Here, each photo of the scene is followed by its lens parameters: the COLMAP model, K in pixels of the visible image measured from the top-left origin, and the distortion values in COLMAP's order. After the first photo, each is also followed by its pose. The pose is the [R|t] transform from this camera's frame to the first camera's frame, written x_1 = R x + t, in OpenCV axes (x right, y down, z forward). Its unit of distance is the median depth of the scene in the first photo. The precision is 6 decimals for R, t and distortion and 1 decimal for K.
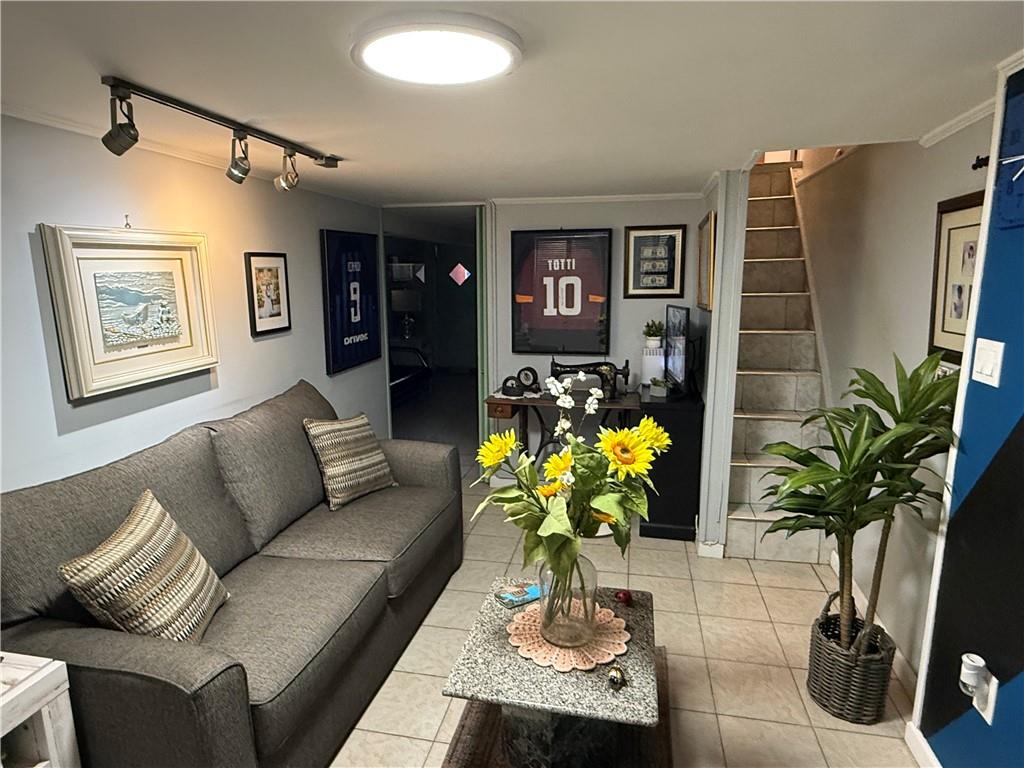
lens RADIAL K [[593.1, 0, 511.7], [0, 593.1, 384.0], [0, 0, 1]] dist [-0.000838, 0.000691]
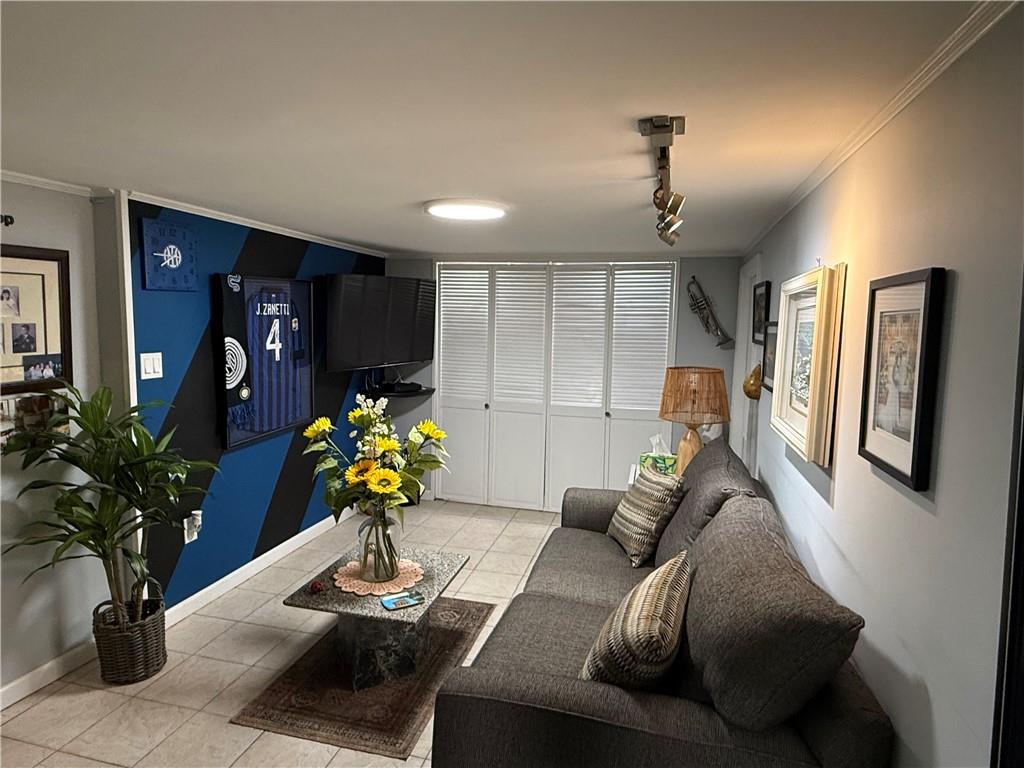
lens RADIAL K [[593.1, 0, 511.6], [0, 593.1, 380.1], [0, 0, 1]] dist [-0.000838, 0.000691]
pose [[-0.999046, -0.019076, 0.039291, -0.198696], [-0.007232, 0.959409, 0.281926, -0.315884], [-0.043074, 0.281373, -0.958631, 1.689723]]
